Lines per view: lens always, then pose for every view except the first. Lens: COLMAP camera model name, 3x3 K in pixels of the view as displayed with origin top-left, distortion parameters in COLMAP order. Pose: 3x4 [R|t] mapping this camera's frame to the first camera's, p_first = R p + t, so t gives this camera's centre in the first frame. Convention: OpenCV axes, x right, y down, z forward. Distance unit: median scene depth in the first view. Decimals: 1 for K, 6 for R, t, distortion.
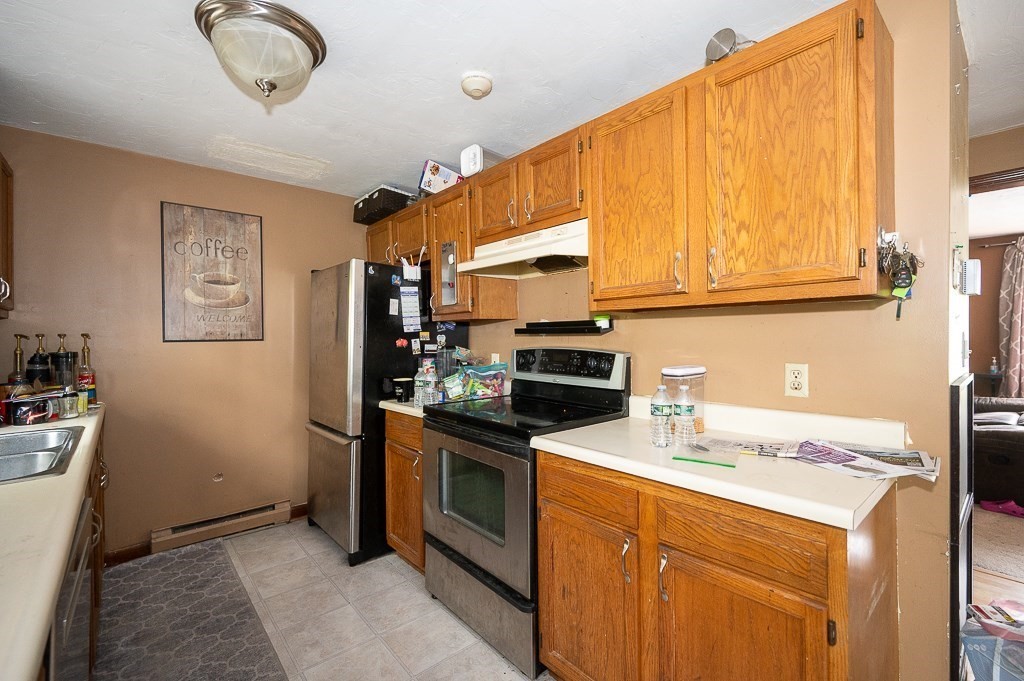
lens RADIAL K [[442.8, 0, 514.8], [0, 442.8, 336.9], [0, 0, 1]] dist [-0.000859, -0.000034]
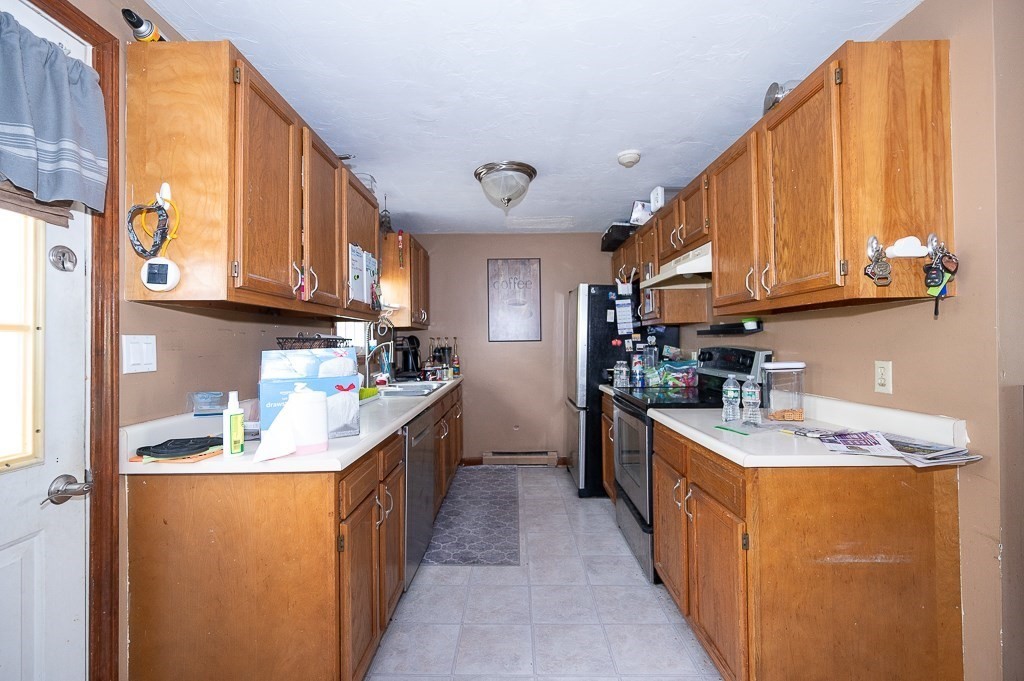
lens RADIAL K [[442.8, 0, 510.1], [0, 442.8, 337.5], [0, 0, 1]] dist [0.000639, 0.000327]
pose [[0.744489, -0.005931, -0.667609, 0.411106], [0.003020, 0.999980, -0.005516, 0.004934], [0.667628, 0.002090, 0.744492, -0.214554]]
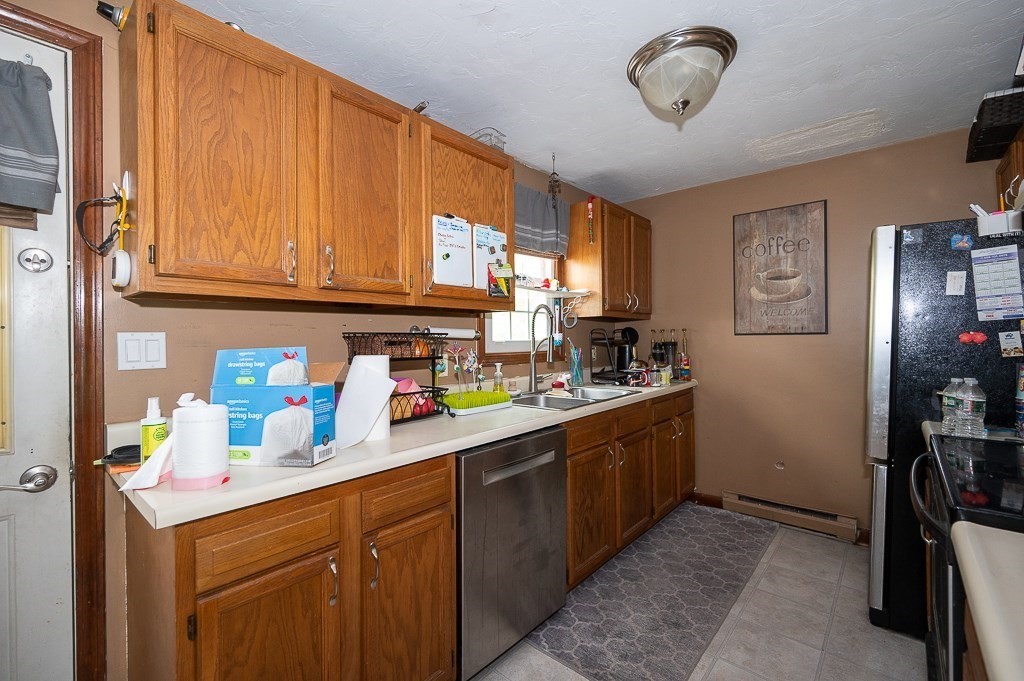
lens RADIAL K [[442.8, 0, 510.1], [0, 442.8, 337.5], [0, 0, 1]] dist [0.000639, 0.000327]
pose [[0.128251, 0.009514, -0.991696, 0.307243], [0.006851, 0.999922, 0.010479, 0.001689], [0.991718, -0.008138, 0.128176, 0.262879]]
